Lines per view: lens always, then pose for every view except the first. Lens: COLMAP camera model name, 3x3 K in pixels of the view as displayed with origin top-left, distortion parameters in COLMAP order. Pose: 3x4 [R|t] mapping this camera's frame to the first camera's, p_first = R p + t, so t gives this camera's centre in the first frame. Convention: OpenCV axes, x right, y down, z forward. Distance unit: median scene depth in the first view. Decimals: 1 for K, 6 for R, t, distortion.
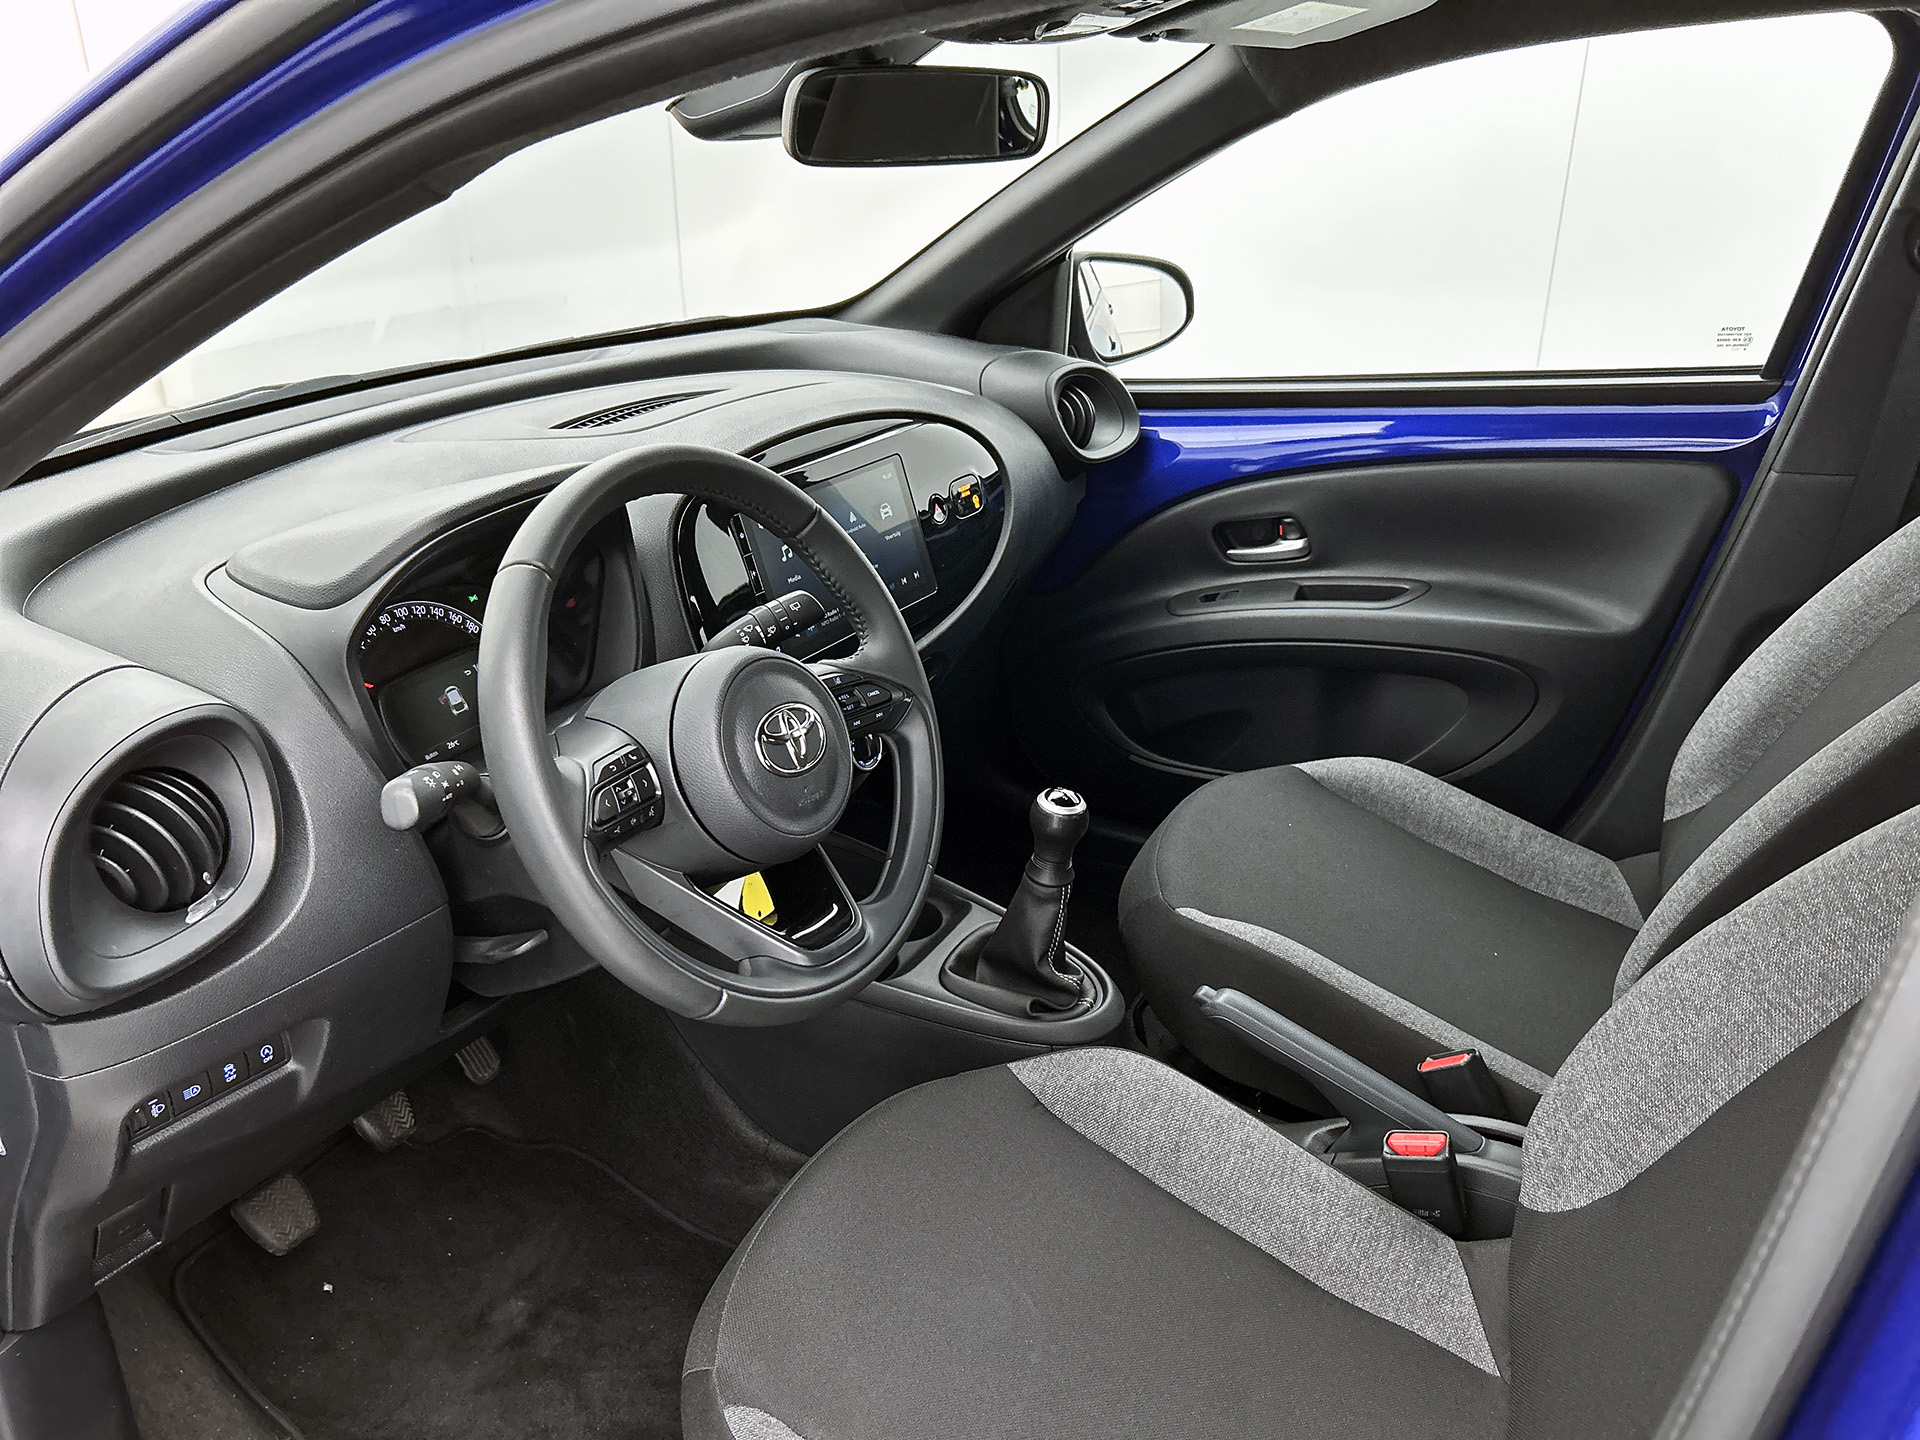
lens RADIAL K [[1499.0, 0, 974.8], [0, 1499.0, 718.7], [0, 0, 1]] dist [0.045432, -0.083860]
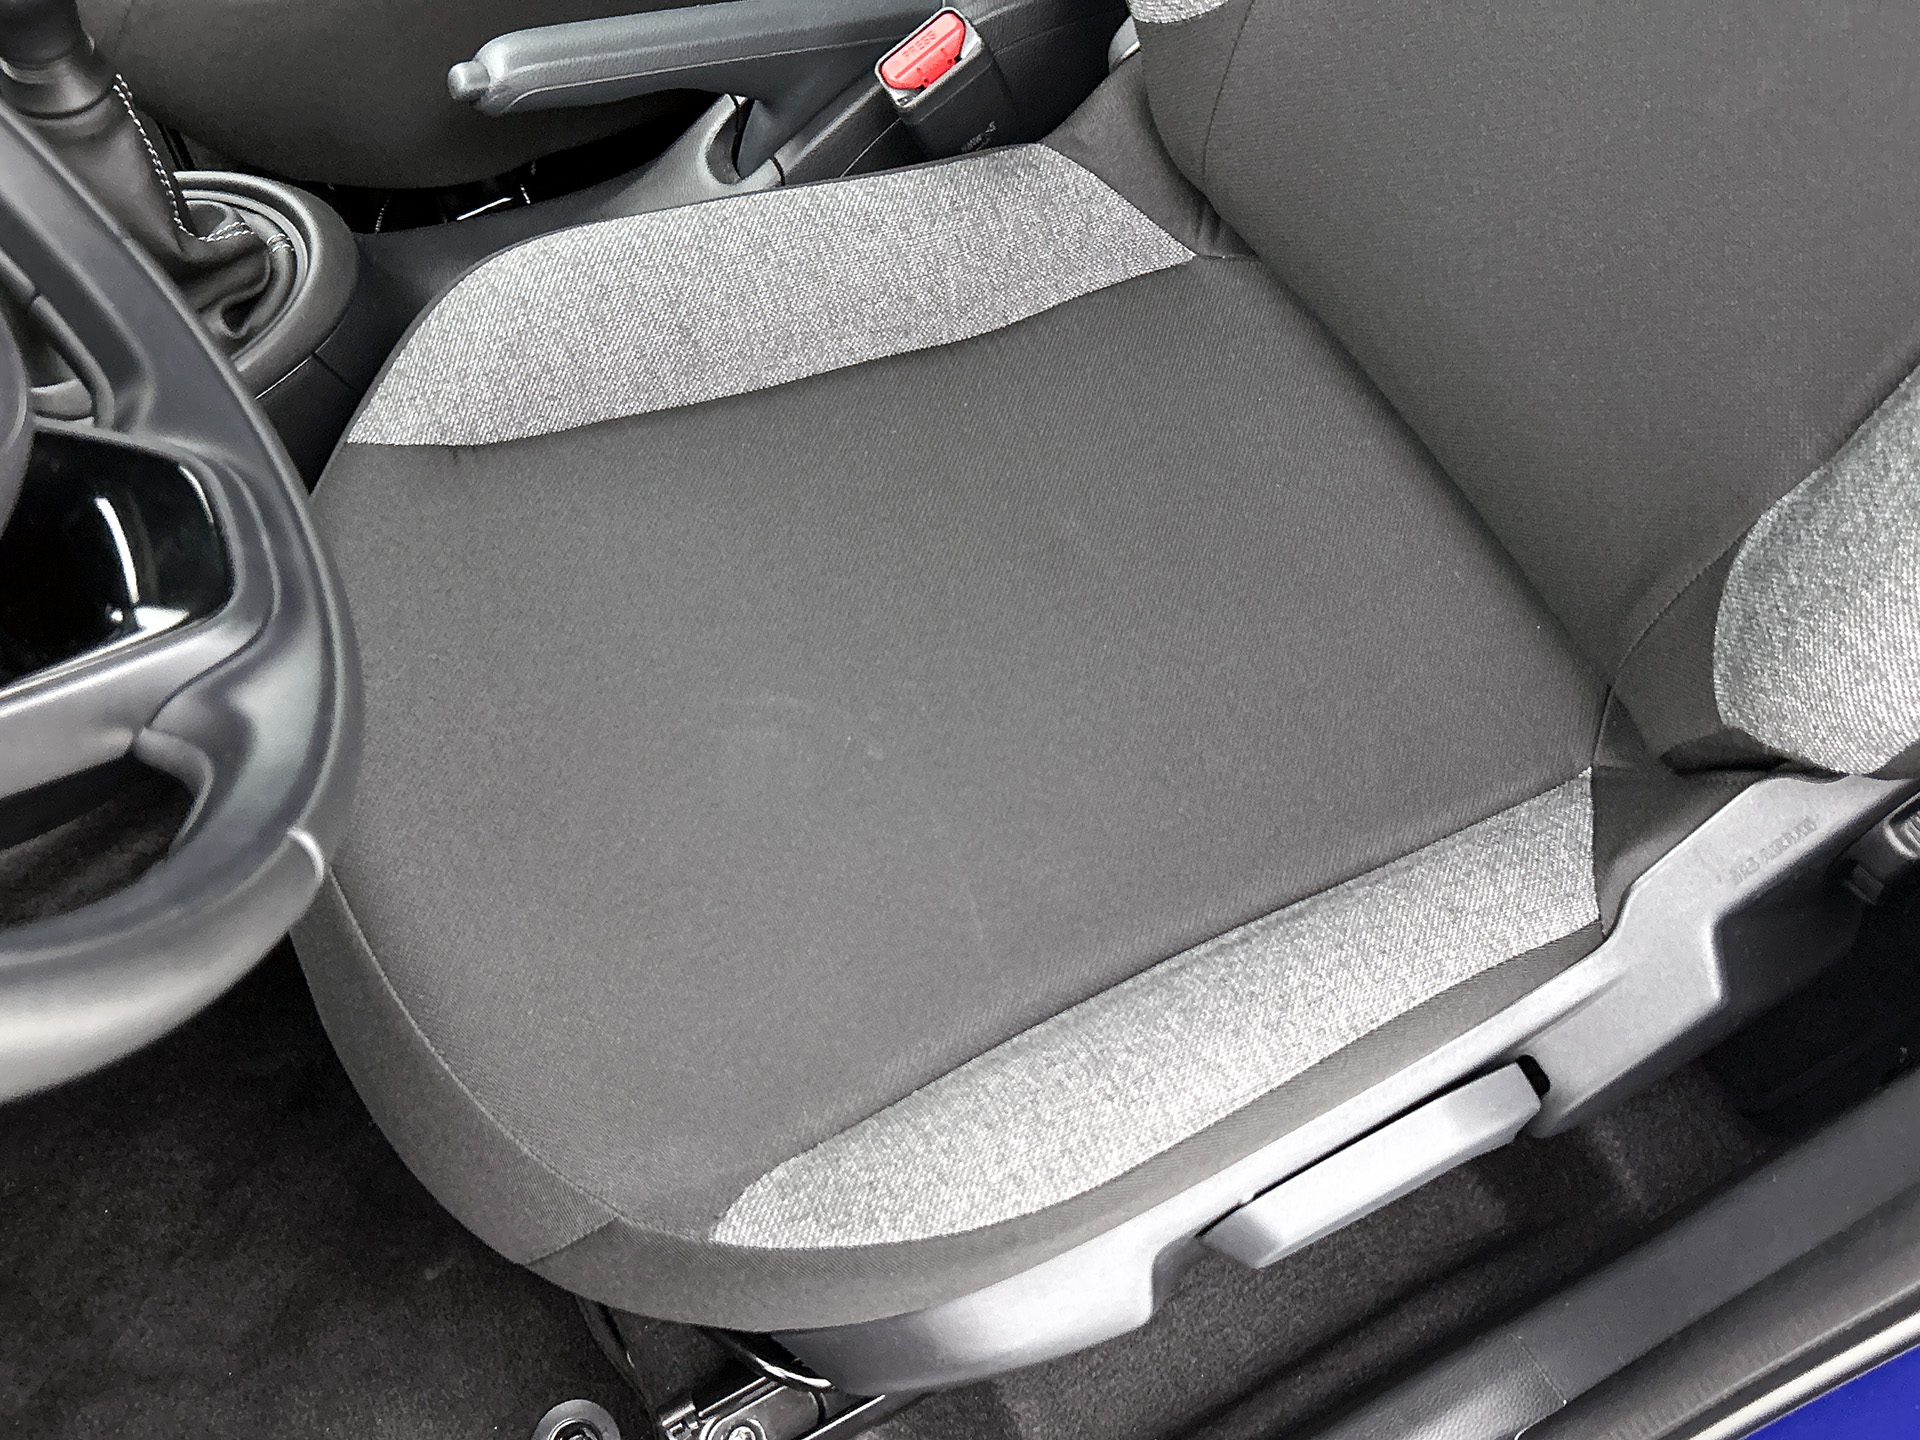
lens RADIAL K [[1853.7, 0, 995.0], [0, 1853.7, 726.8], [0, 0, 1]] dist [0.022734, -0.009997]
pose [[0.542374, -0.767146, 0.342517, -0.137960], [0.388033, 0.590342, 0.707761, -0.070481], [-0.745159, -0.250963, 0.617864, 0.379206]]
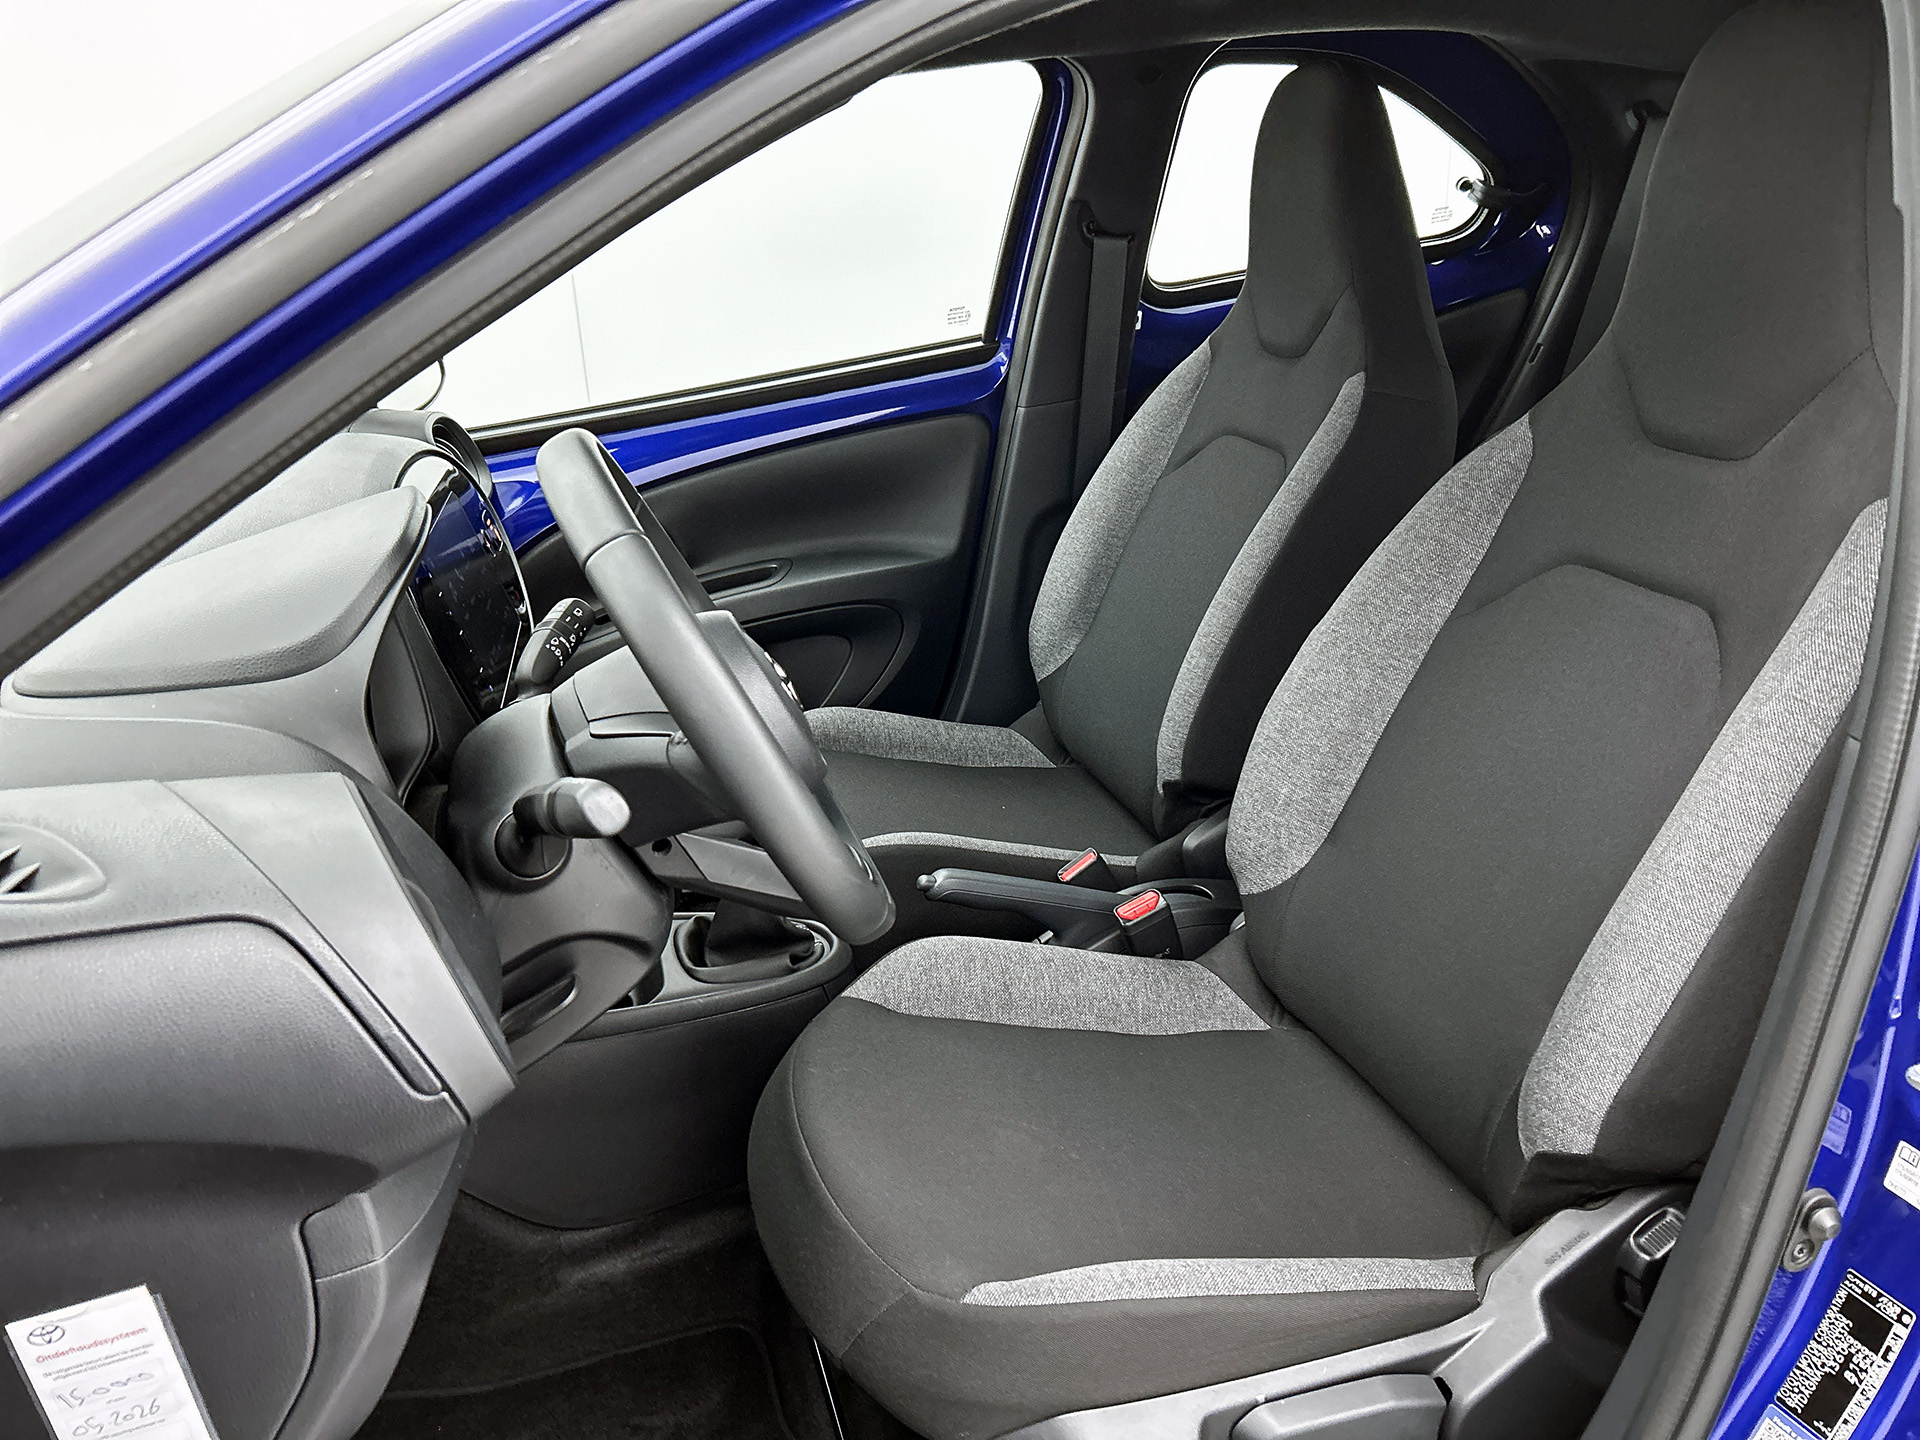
lens RADIAL K [[1499.0, 0, 974.8], [0, 1499.0, 718.7], [0, 0, 1]] dist [0.045432, -0.083860]
pose [[0.692026, -0.268793, 0.669963, -0.522920], [0.320946, 0.945882, 0.047978, 0.022350], [-0.646602, 0.181820, 0.740842, 0.104168]]
